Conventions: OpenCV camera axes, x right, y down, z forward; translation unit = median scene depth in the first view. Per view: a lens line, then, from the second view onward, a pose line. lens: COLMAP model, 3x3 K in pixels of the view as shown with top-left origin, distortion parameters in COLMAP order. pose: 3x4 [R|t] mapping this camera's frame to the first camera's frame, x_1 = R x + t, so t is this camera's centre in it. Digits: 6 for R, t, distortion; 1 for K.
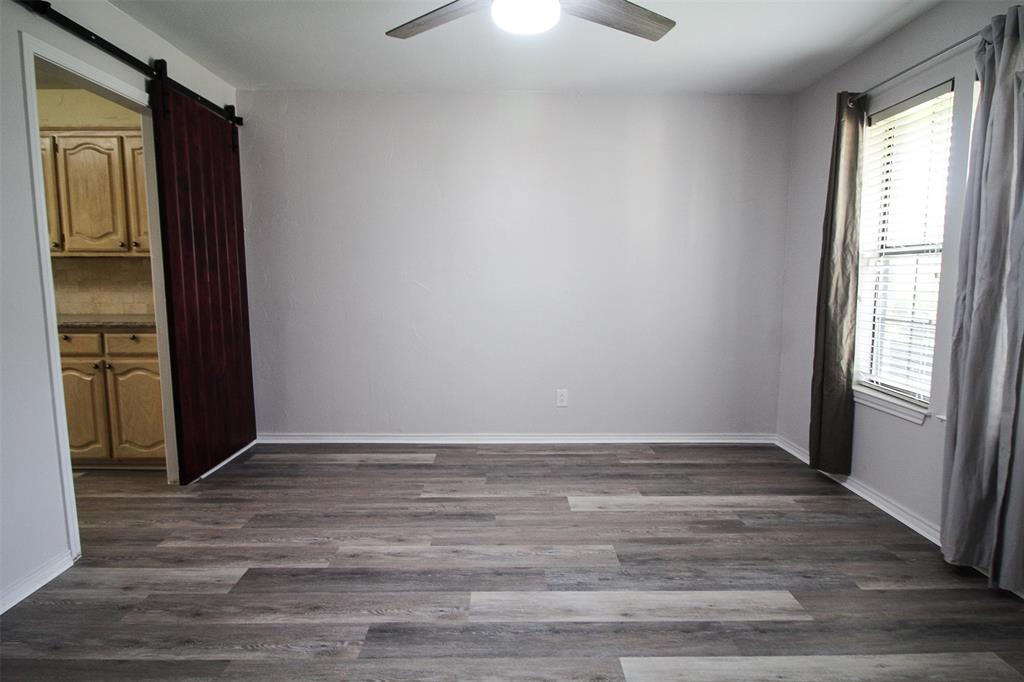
lens RADIAL K [[537.6, 0, 510.5], [0, 537.6, 337.2], [0, 0, 1]] dist [0.001532, -0.010928]
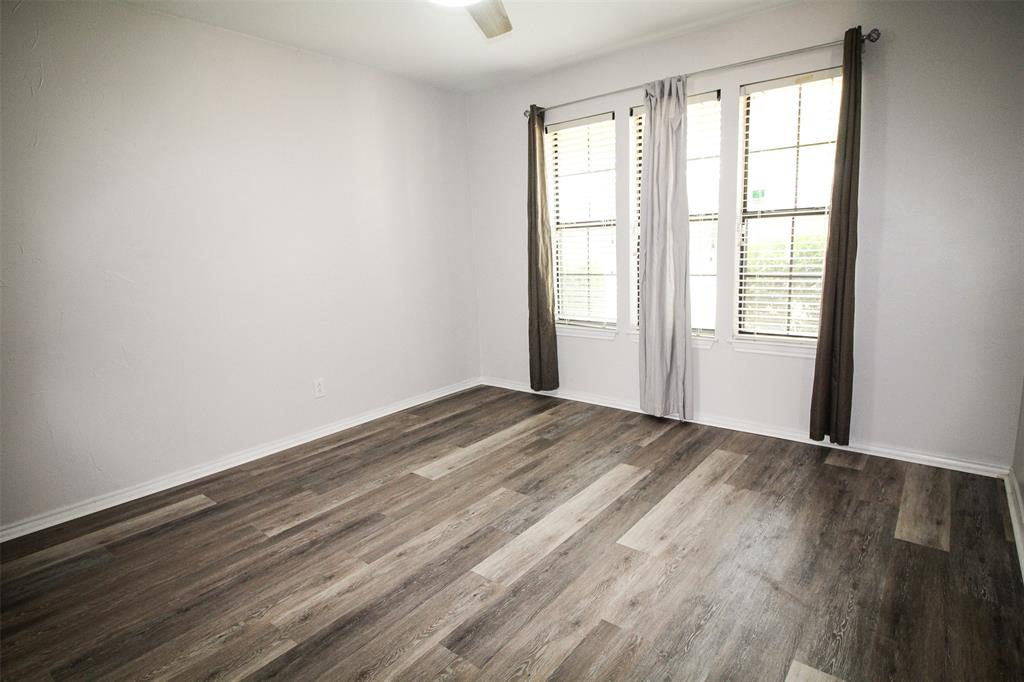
lens RADIAL K [[537.6, 0, 513.4], [0, 537.6, 338.0], [0, 0, 1]] dist [0.001532, -0.010928]
pose [[0.633679, -0.160567, 0.756749, -0.516891], [0.125975, 0.986583, 0.103846, -0.034886], [-0.763270, 0.029526, 0.645405, 0.201850]]
